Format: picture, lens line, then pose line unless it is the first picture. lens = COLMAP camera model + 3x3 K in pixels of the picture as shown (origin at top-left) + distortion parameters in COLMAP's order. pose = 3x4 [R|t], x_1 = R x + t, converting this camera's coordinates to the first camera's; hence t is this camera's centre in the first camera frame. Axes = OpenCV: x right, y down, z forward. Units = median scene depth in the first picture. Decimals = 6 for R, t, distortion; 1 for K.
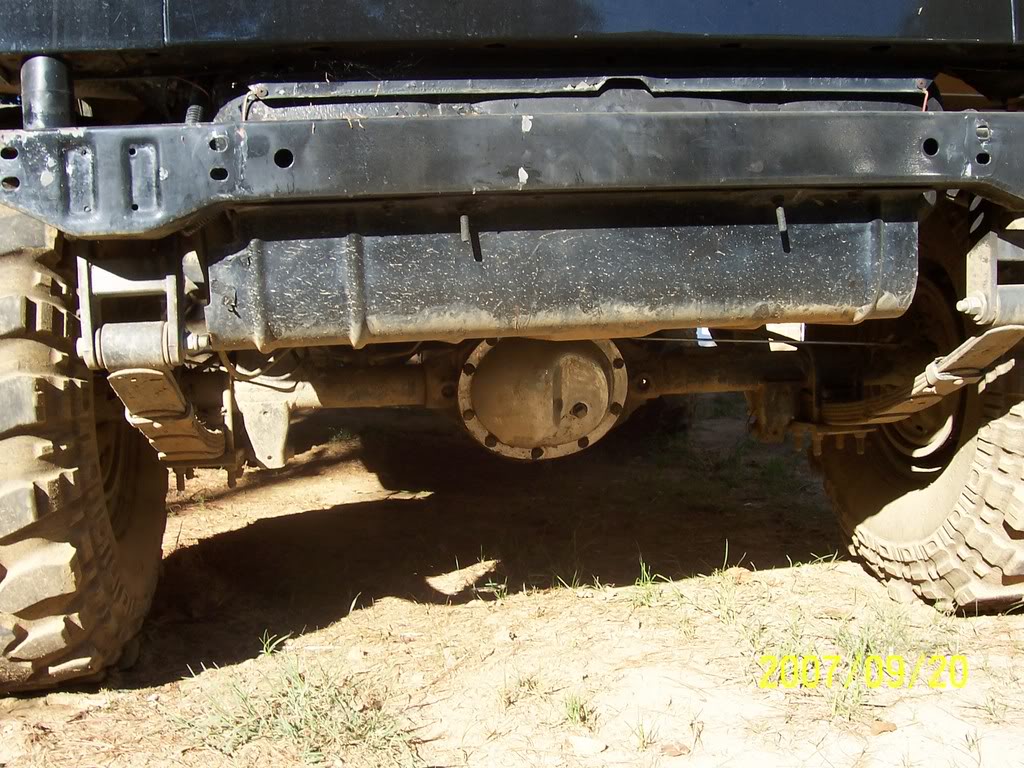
lens RADIAL K [[1120.3, 0, 515.9], [0, 1120.3, 407.0], [0, 0, 1]] dist [-0.192975, 0.193256]
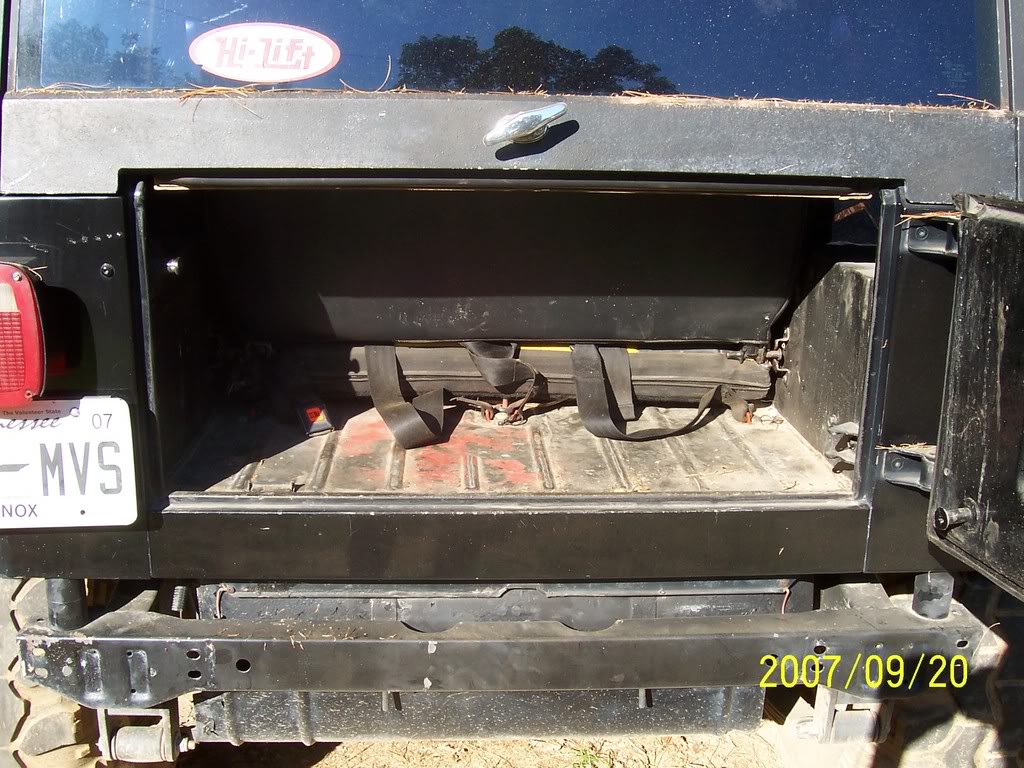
lens RADIAL K [[1120.3, 0, 515.9], [0, 1120.3, 407.0], [0, 0, 1]] dist [-0.192975, 0.193256]
pose [[0.993174, 0.090021, -0.074173, 0.163361], [-0.073120, 0.975945, 0.205389, -0.741294], [0.090878, -0.198564, 0.975866, -0.164749]]
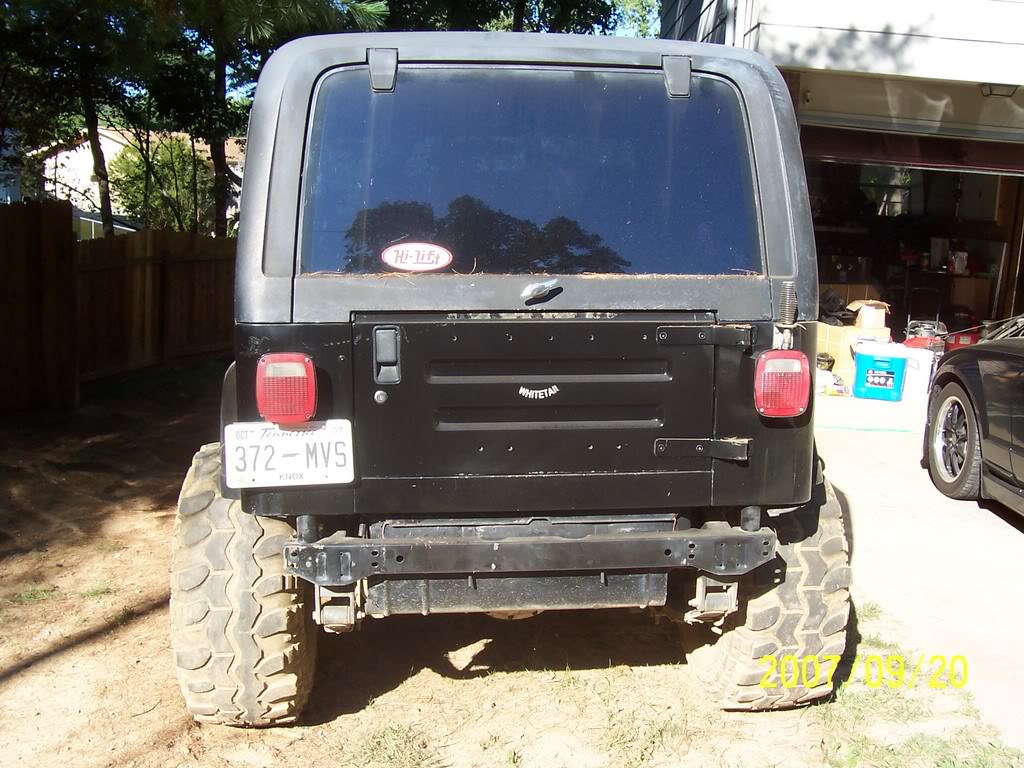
lens RADIAL K [[1120.3, 0, 515.9], [0, 1120.3, 407.0], [0, 0, 1]] dist [-0.192975, 0.193256]
pose [[0.997401, 0.058417, -0.042177, 0.134210], [-0.055245, 0.995813, 0.072828, -0.710436], [0.046255, -0.070308, 0.996452, -1.408218]]
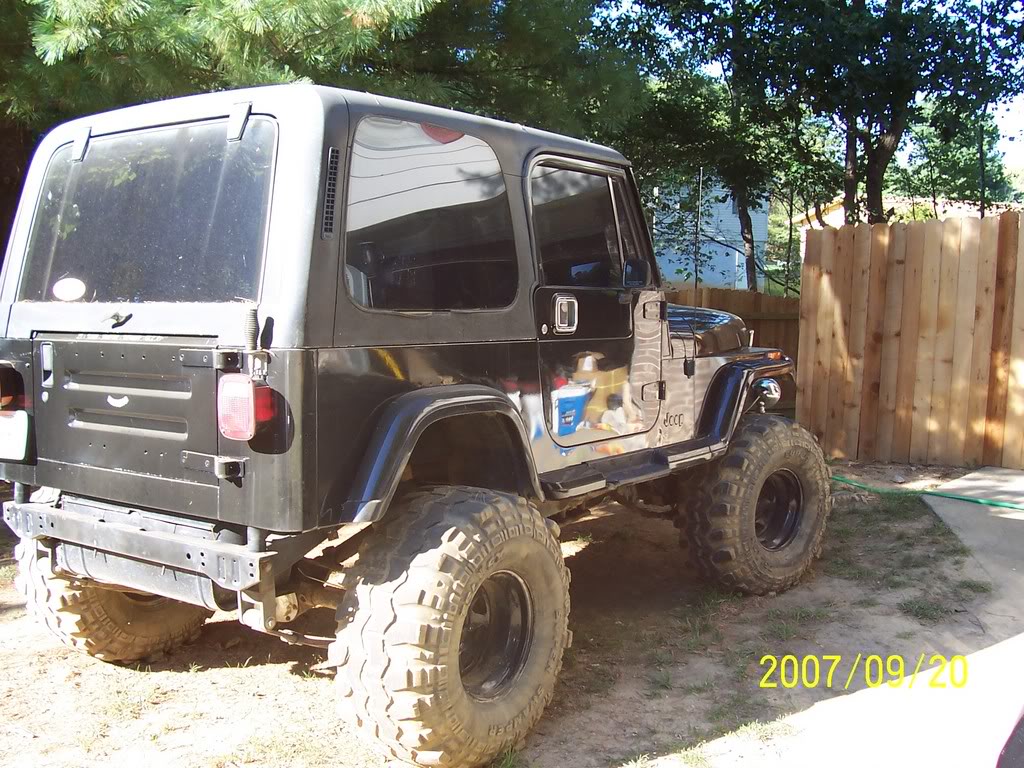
lens RADIAL K [[1120.3, 0, 515.9], [0, 1120.3, 407.0], [0, 0, 1]] dist [-0.192975, 0.193256]
pose [[0.725528, 0.116755, -0.678217, 2.668941], [-0.095531, 0.993049, 0.068759, -0.843062], [0.681530, 0.014904, 0.731638, -0.389588]]
